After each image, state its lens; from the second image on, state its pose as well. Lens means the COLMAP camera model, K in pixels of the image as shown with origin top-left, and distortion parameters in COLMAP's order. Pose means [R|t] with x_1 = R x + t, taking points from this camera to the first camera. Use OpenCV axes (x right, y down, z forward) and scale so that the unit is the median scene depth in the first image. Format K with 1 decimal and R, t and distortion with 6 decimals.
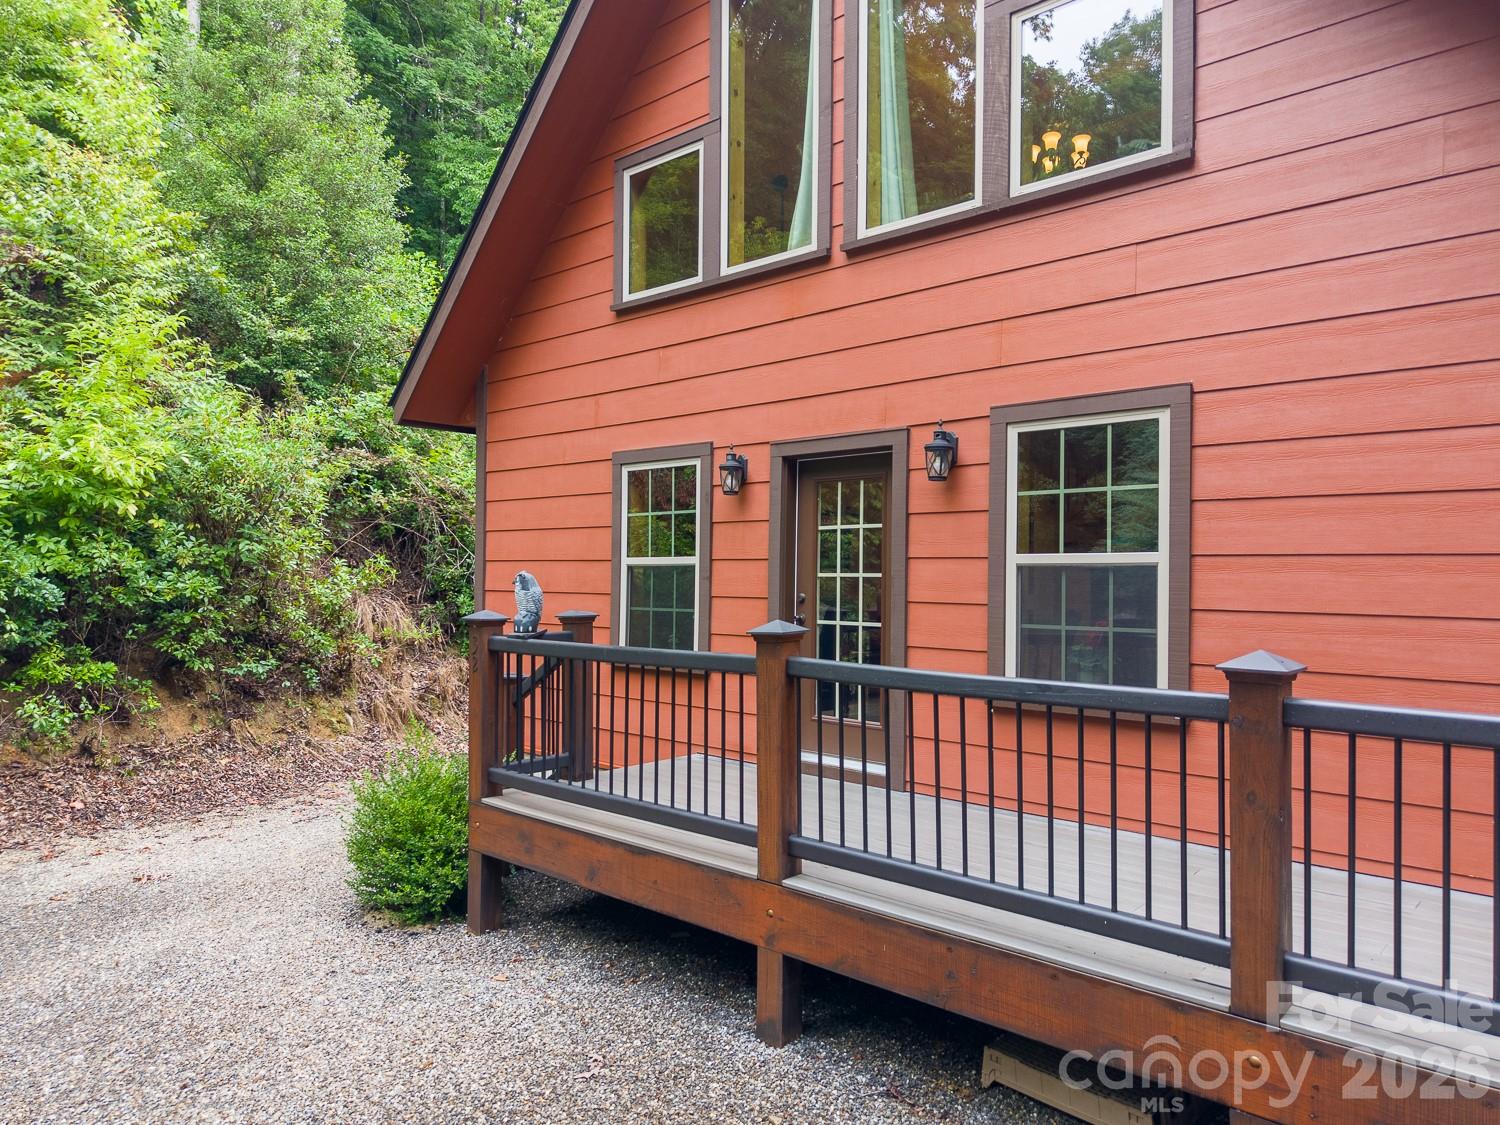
lens RADIAL K [[1008.5, 0, 757.5], [0, 1008.5, 576.0], [0, 0, 1]] dist [0.033890, -0.036593]
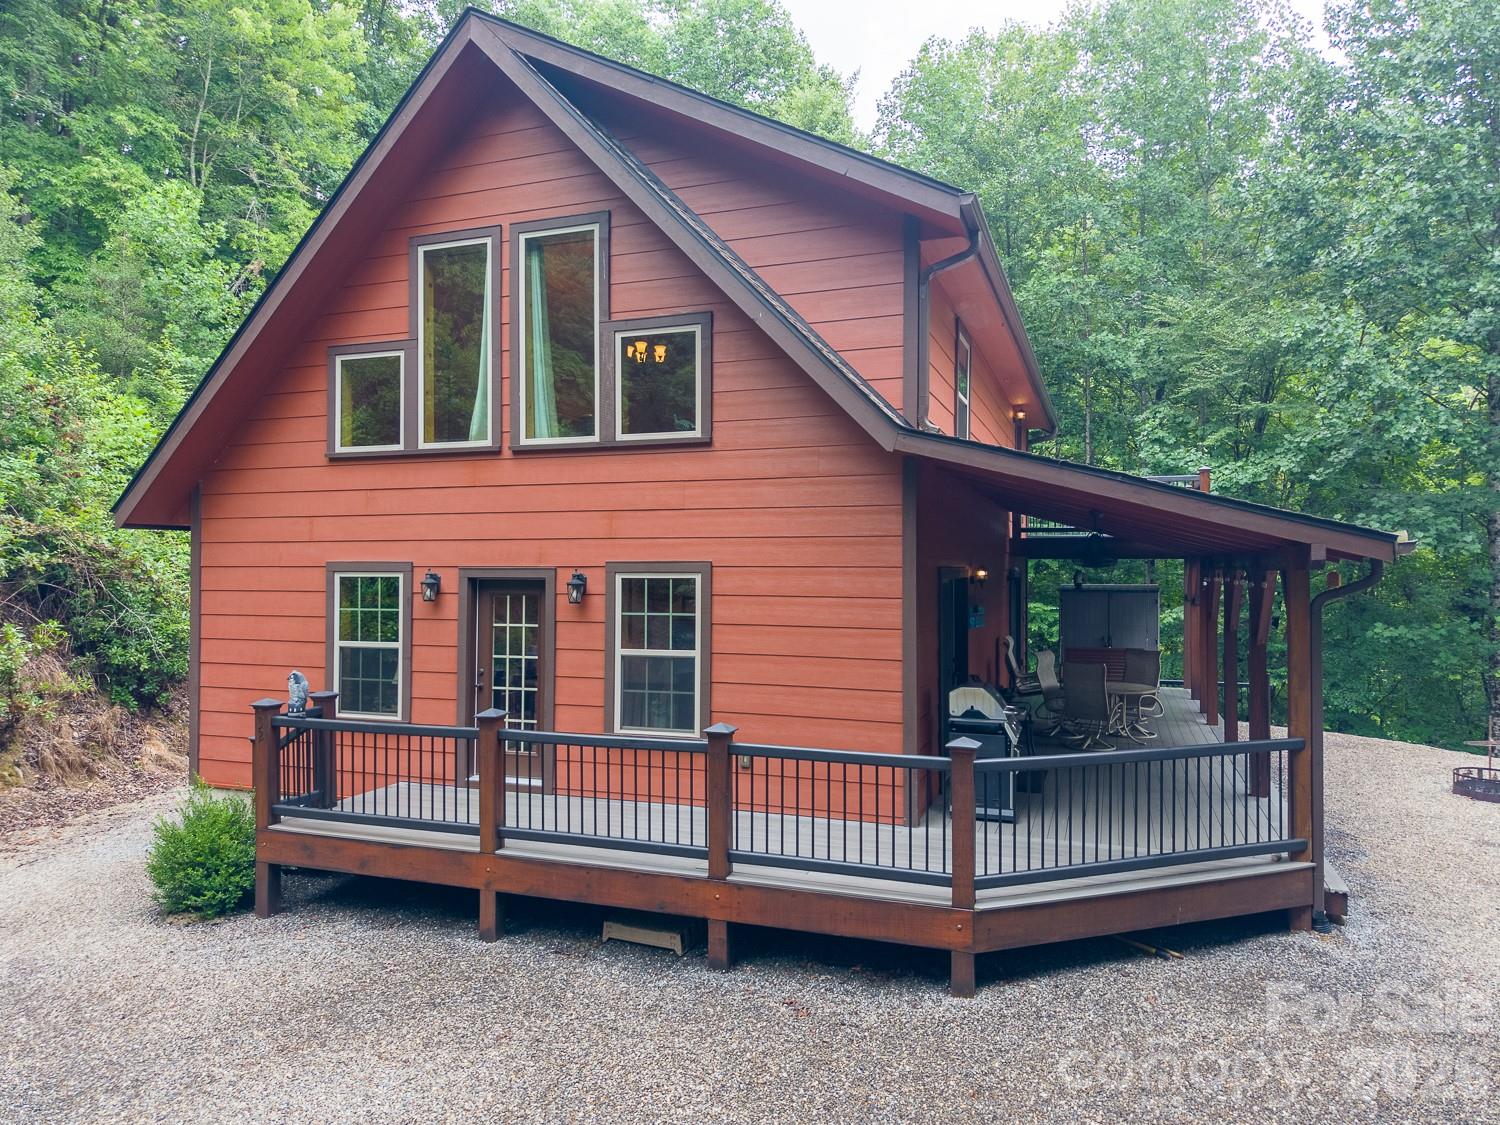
lens RADIAL K [[1008.5, 0, 766.7], [0, 1008.5, 559.0], [0, 0, 1]] dist [0.033890, -0.036593]
pose [[0.923641, -0.003285, 0.383246, -0.163034], [0.005677, 0.999971, -0.005109, -0.158285], [-0.383218, 0.006895, 0.923632, -0.649394]]
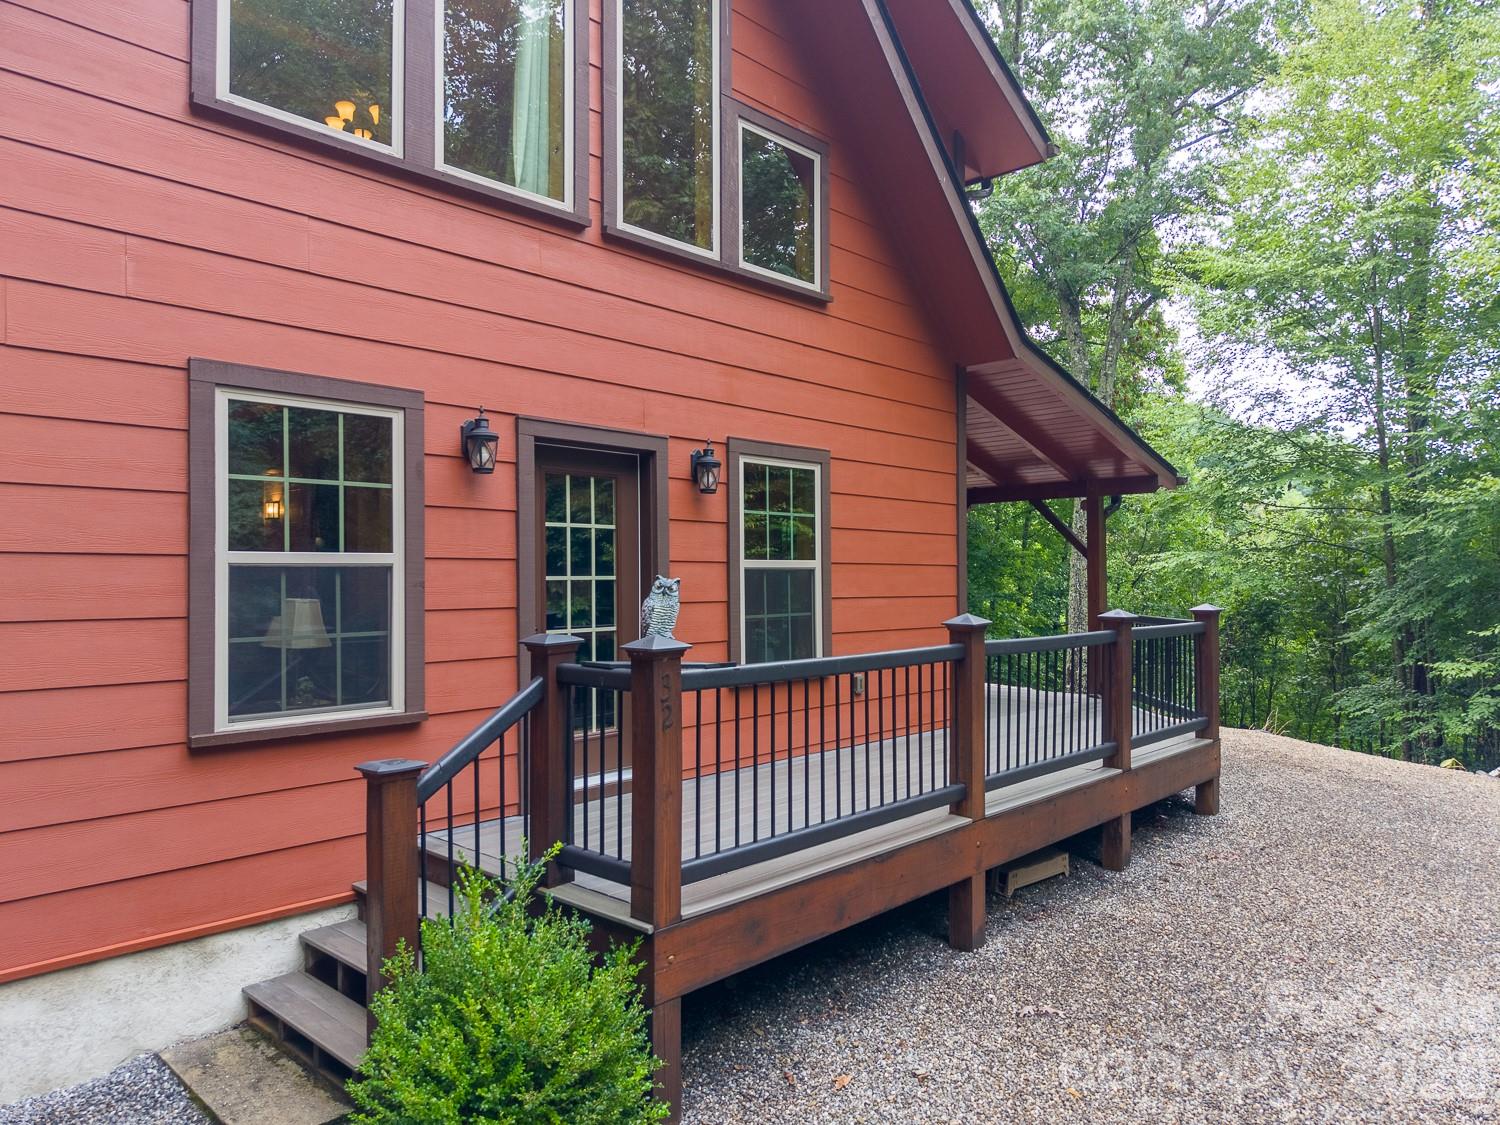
lens RADIAL K [[1008.5, 0, 746.0], [0, 1008.5, 571.9], [0, 0, 1]] dist [0.033890, -0.036593]
pose [[0.028962, -0.001874, 0.999579, -0.938345], [0.000864, 0.999998, 0.001850, -0.008902], [-0.999580, 0.000810, 0.028963, 0.928817]]
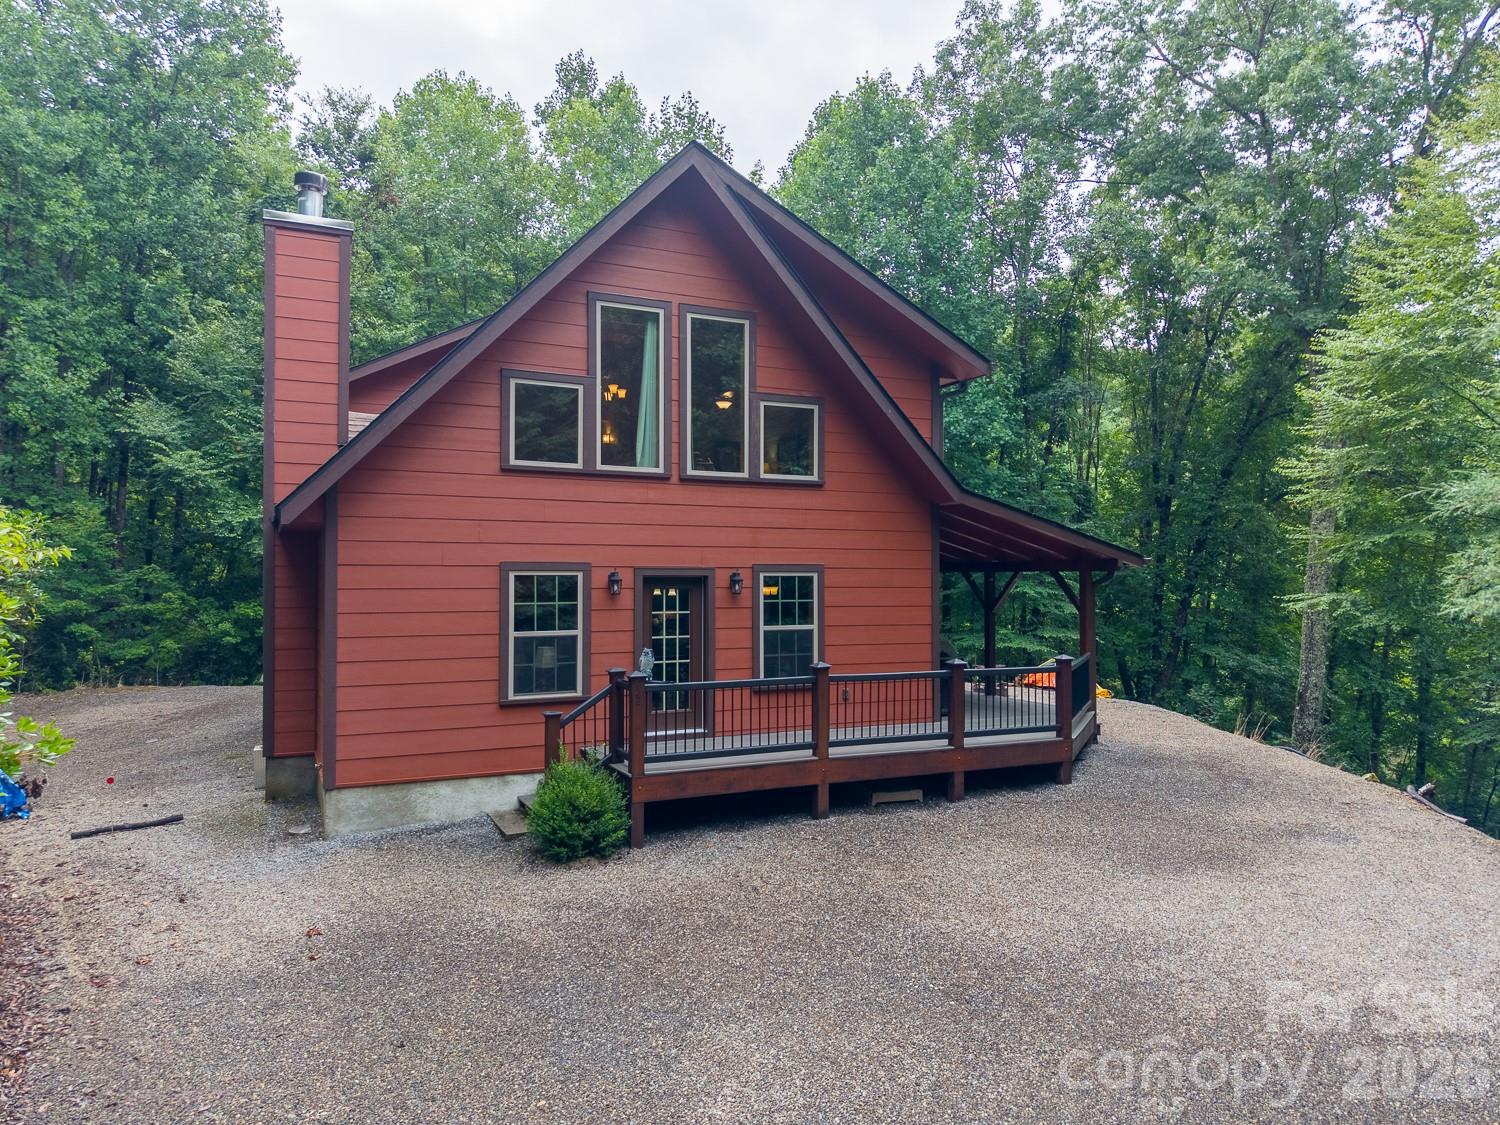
lens RADIAL K [[1008.5, 0, 759.7], [0, 1008.5, 561.7], [0, 0, 1]] dist [0.033890, -0.036593]
pose [[0.374290, 0.003955, 0.927303, -1.903903], [-0.002709, 0.999991, -0.003172, -0.162273], [-0.927308, -0.001325, 0.374297, 0.106208]]
